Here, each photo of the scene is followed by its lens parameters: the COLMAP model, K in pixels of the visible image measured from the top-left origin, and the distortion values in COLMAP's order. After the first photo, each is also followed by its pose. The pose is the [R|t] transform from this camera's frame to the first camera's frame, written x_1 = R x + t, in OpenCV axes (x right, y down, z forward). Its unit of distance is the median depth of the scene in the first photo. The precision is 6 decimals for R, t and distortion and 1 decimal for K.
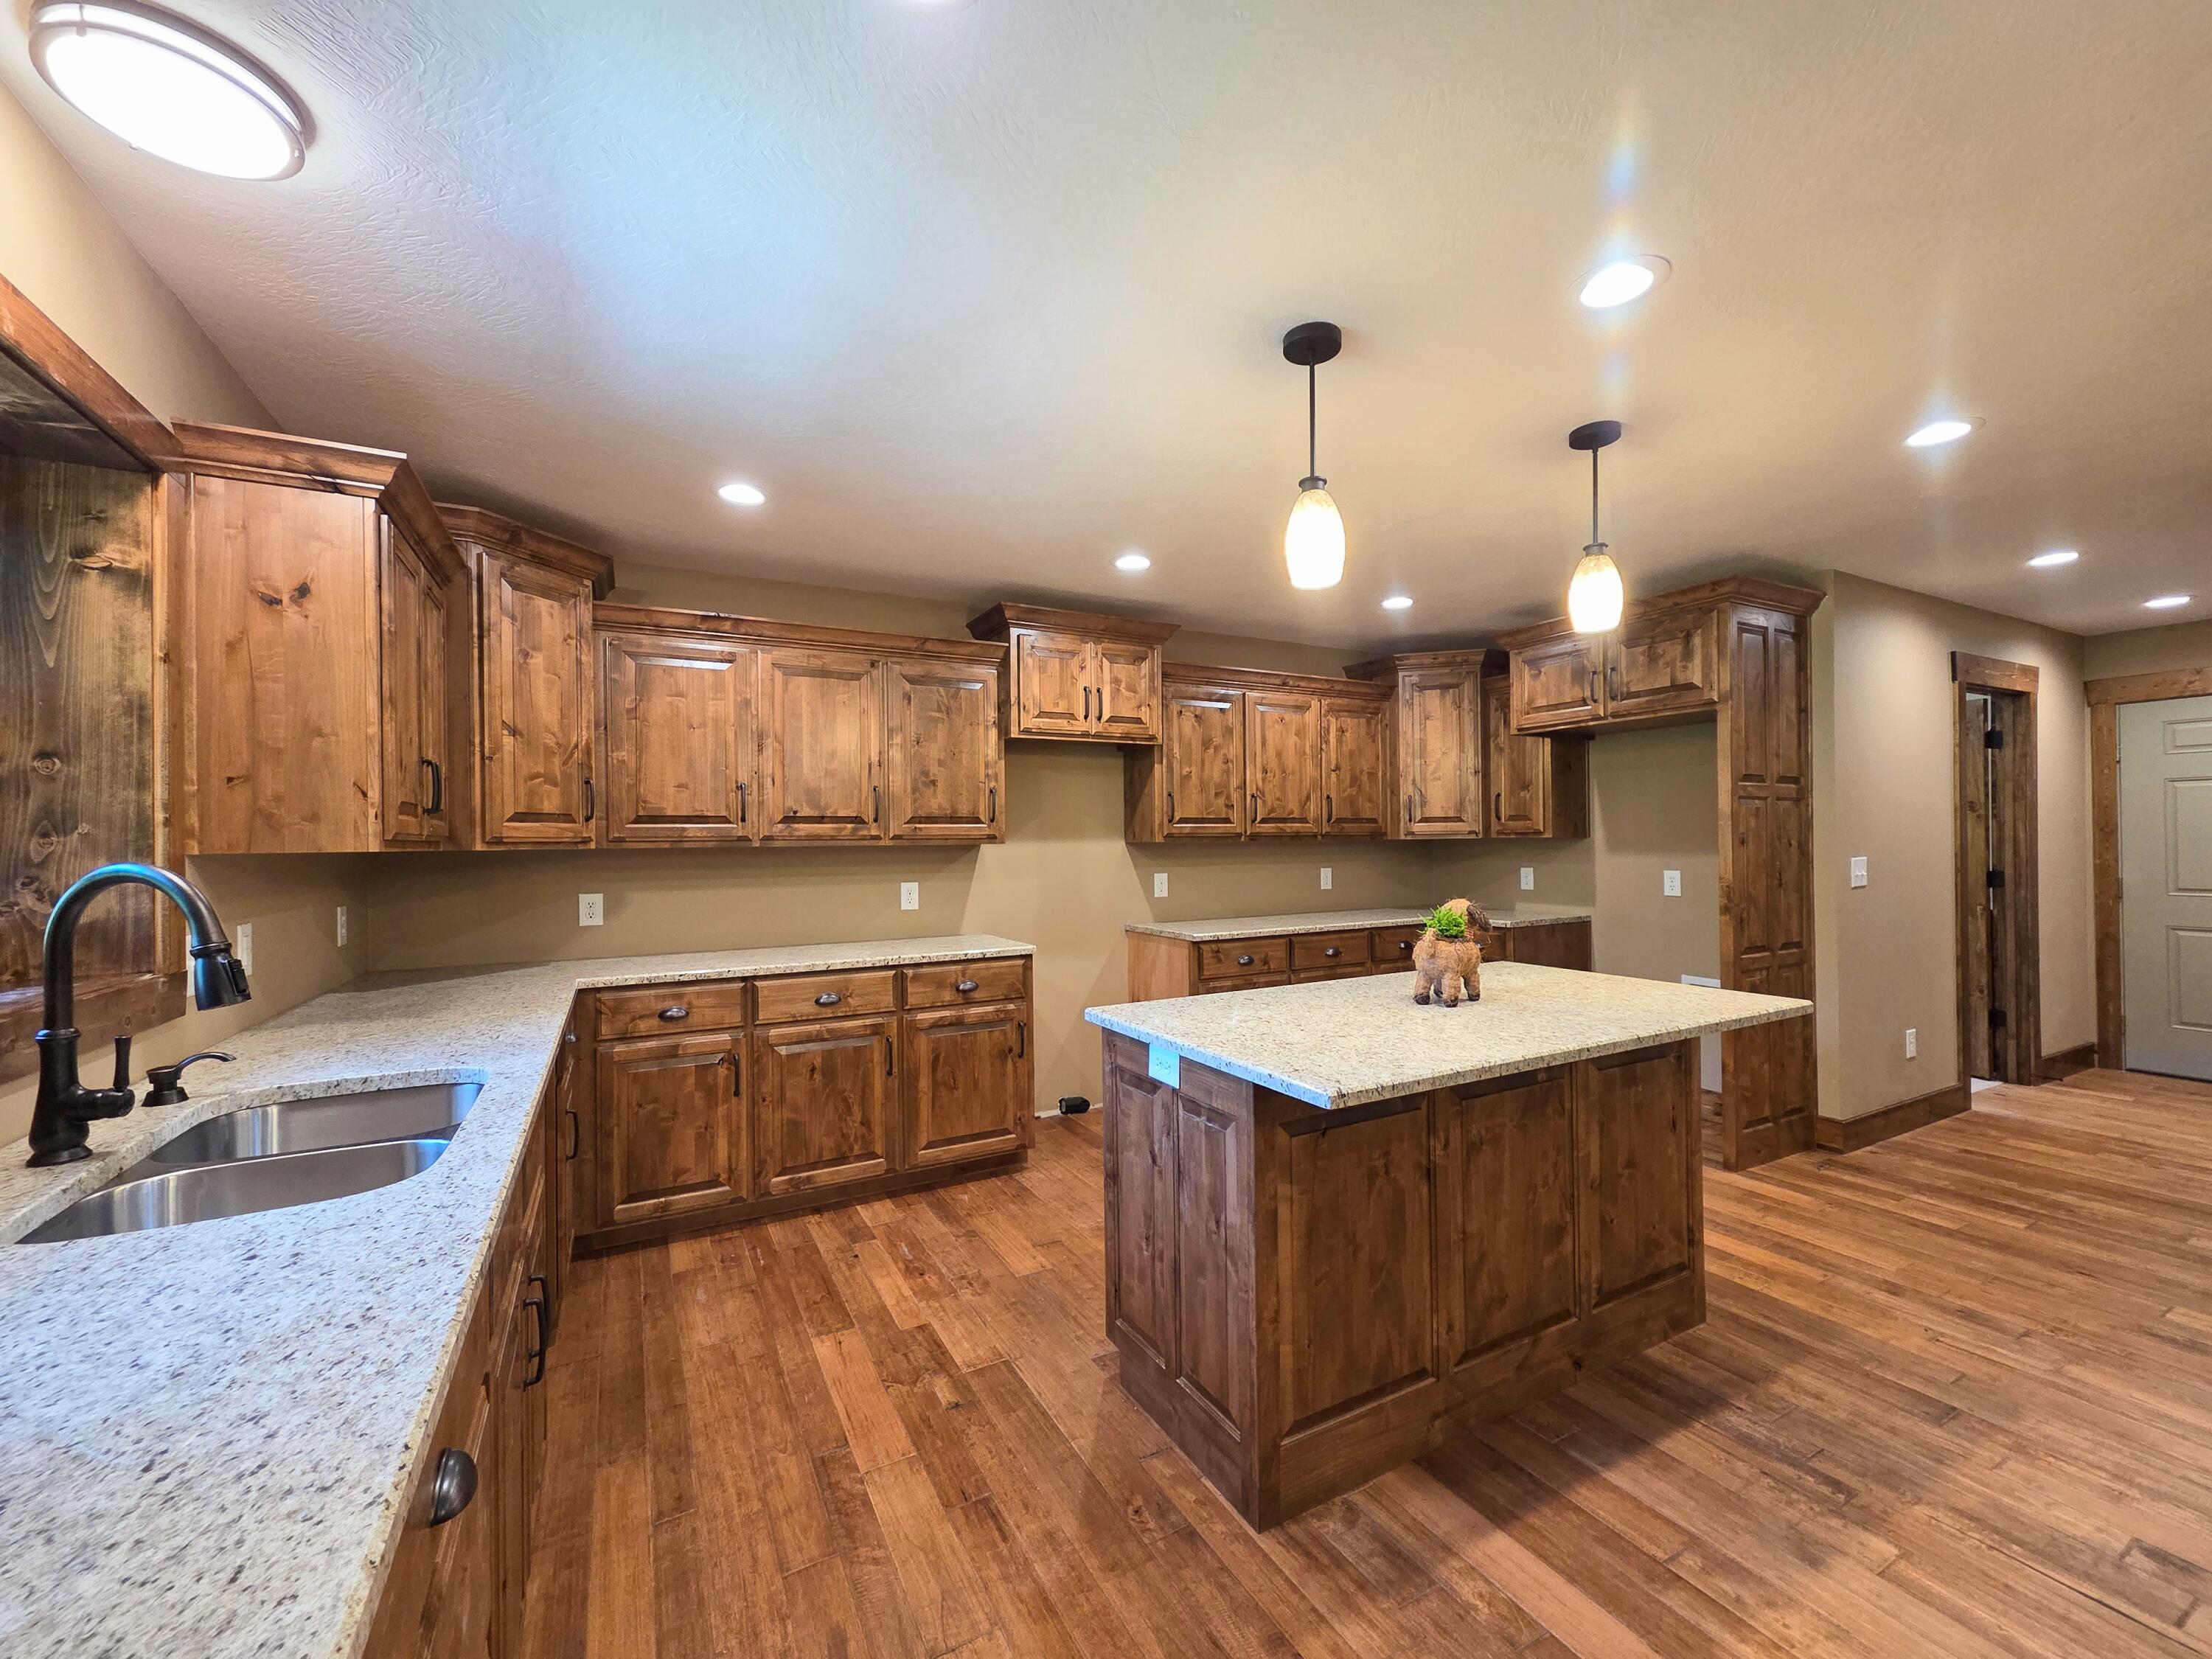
lens RADIAL K [[922.7, 0, 1107.5], [0, 922.7, 837.5], [0, 0, 1]] dist [-0.000428, 0.000150]
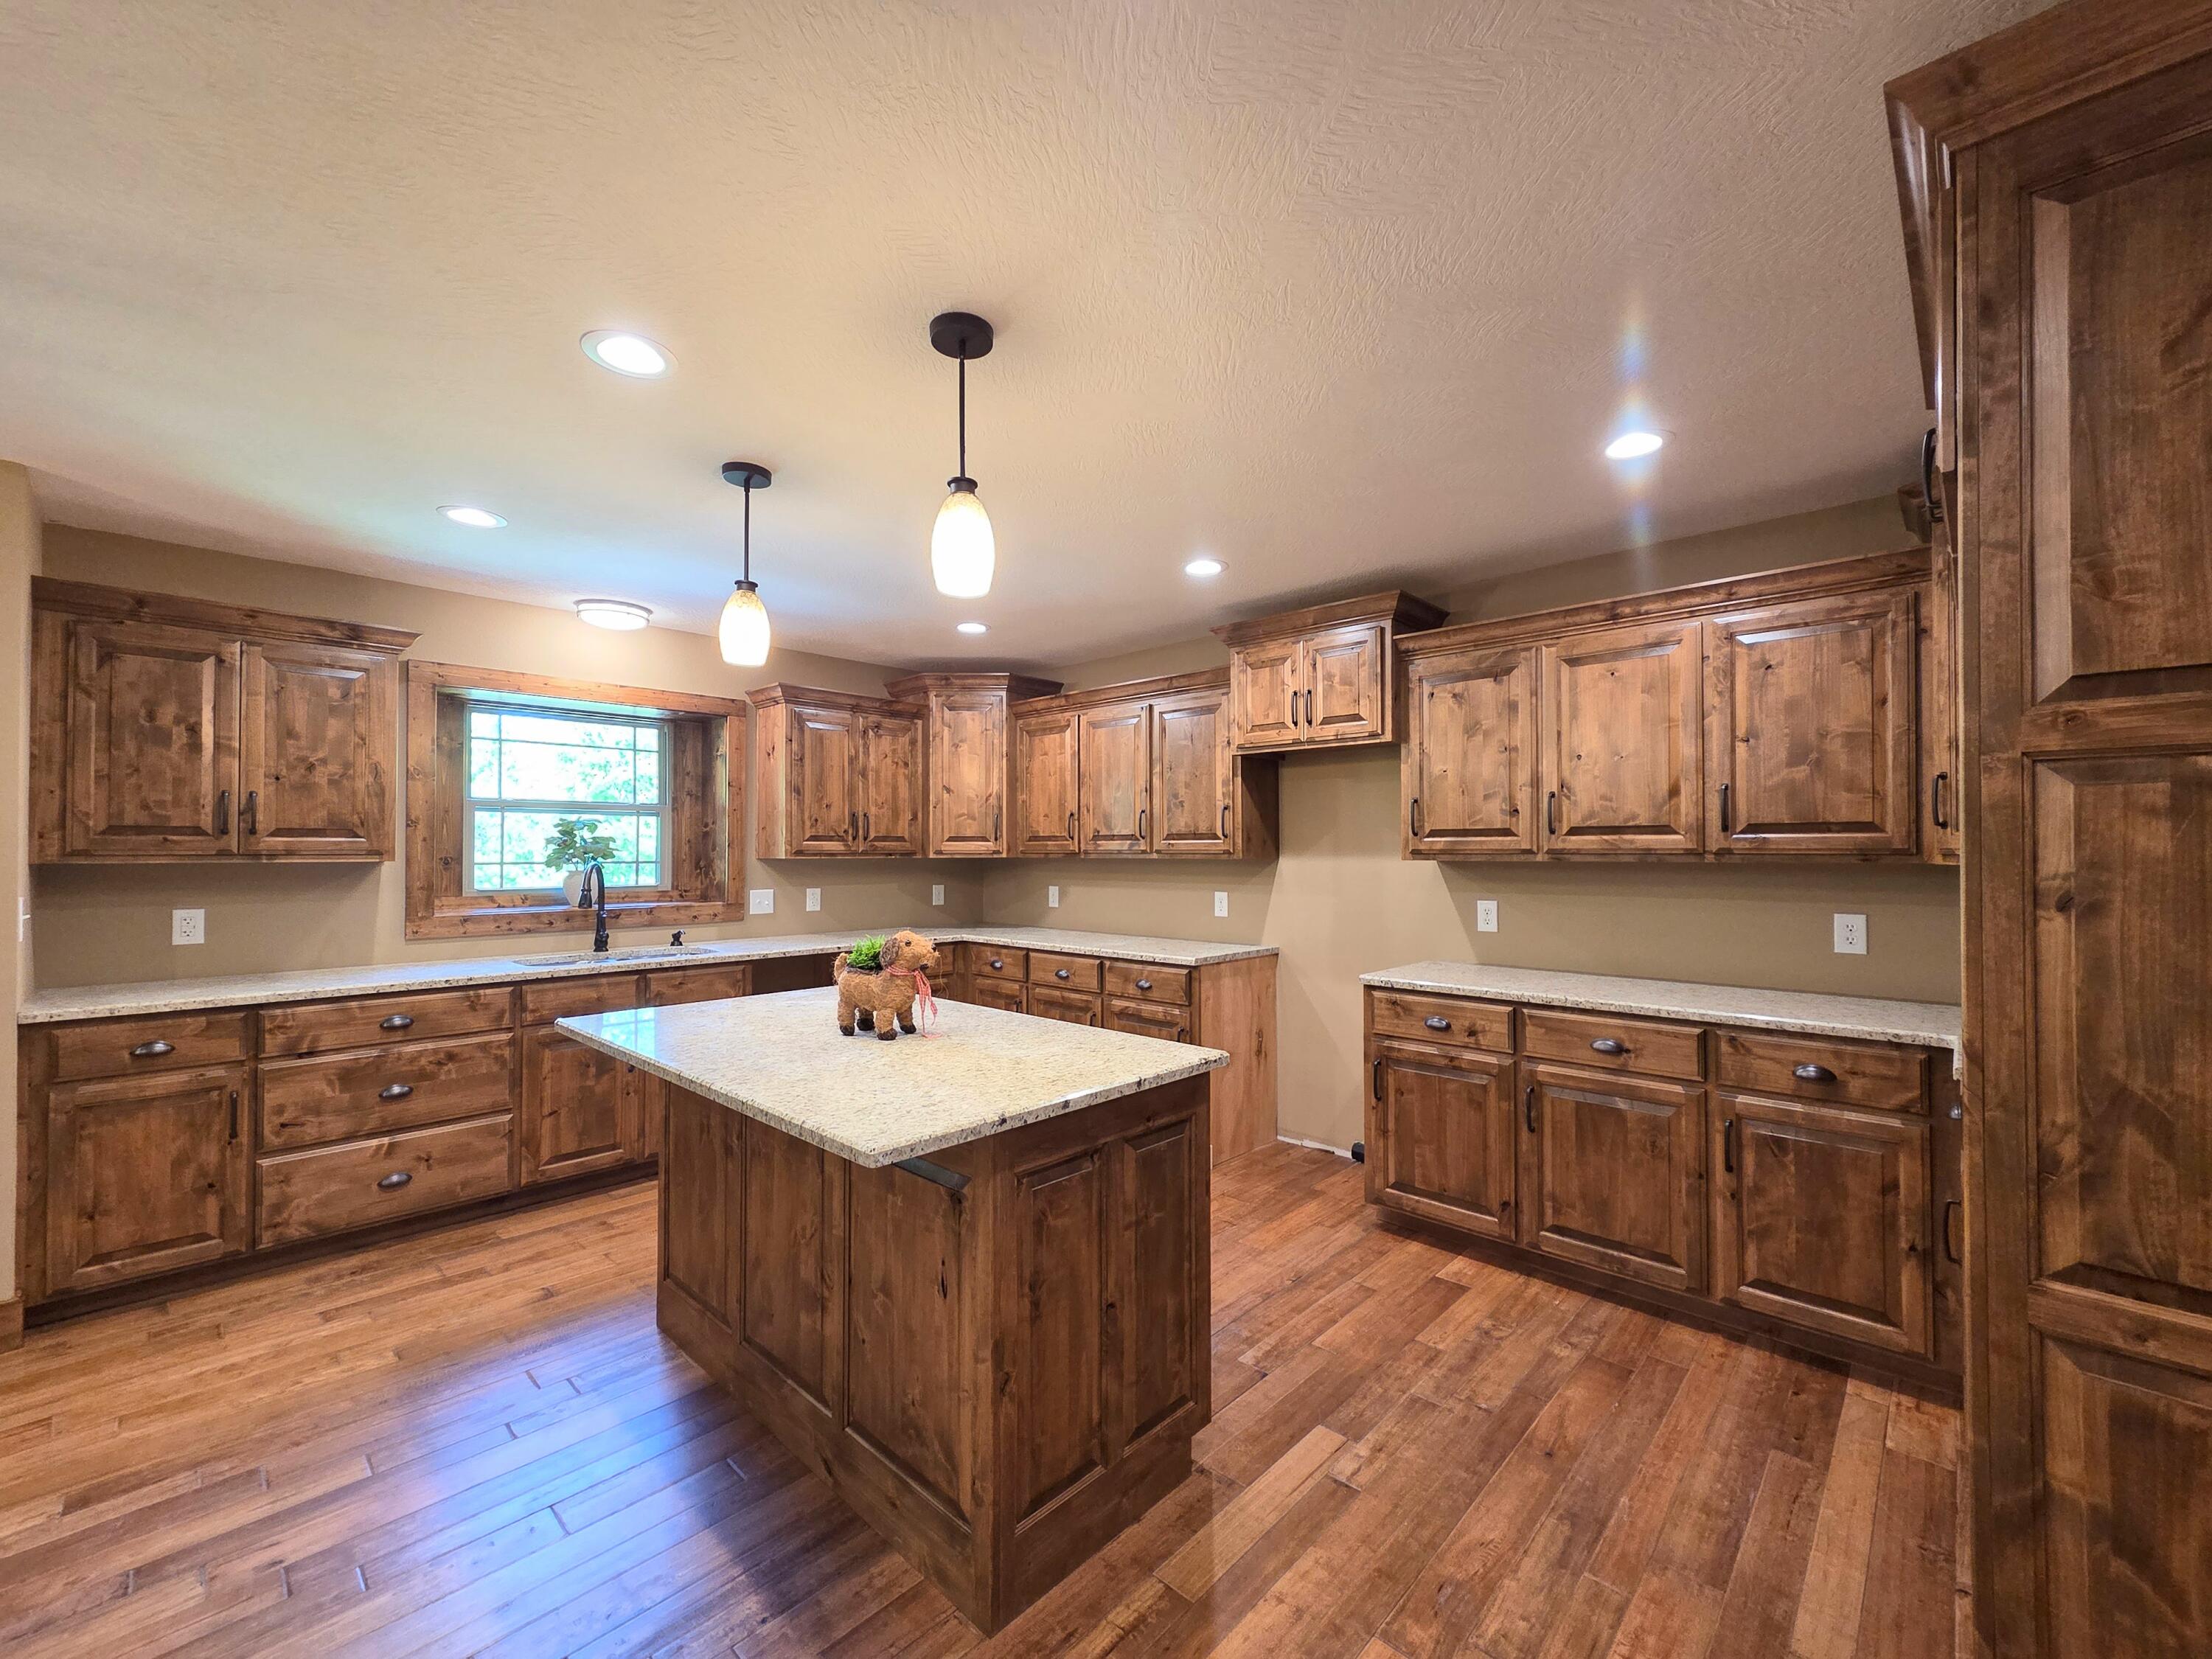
lens RADIAL K [[952.3, 0, 1127.3], [0, 952.3, 838.4], [0, 0, 1]] dist [-0.001960, -0.000354]
pose [[0.283546, -0.004427, -0.958948, 0.906908], [-0.001829, 0.999985, -0.005158, -0.011069], [0.958957, 0.003216, 0.283534, 0.612513]]
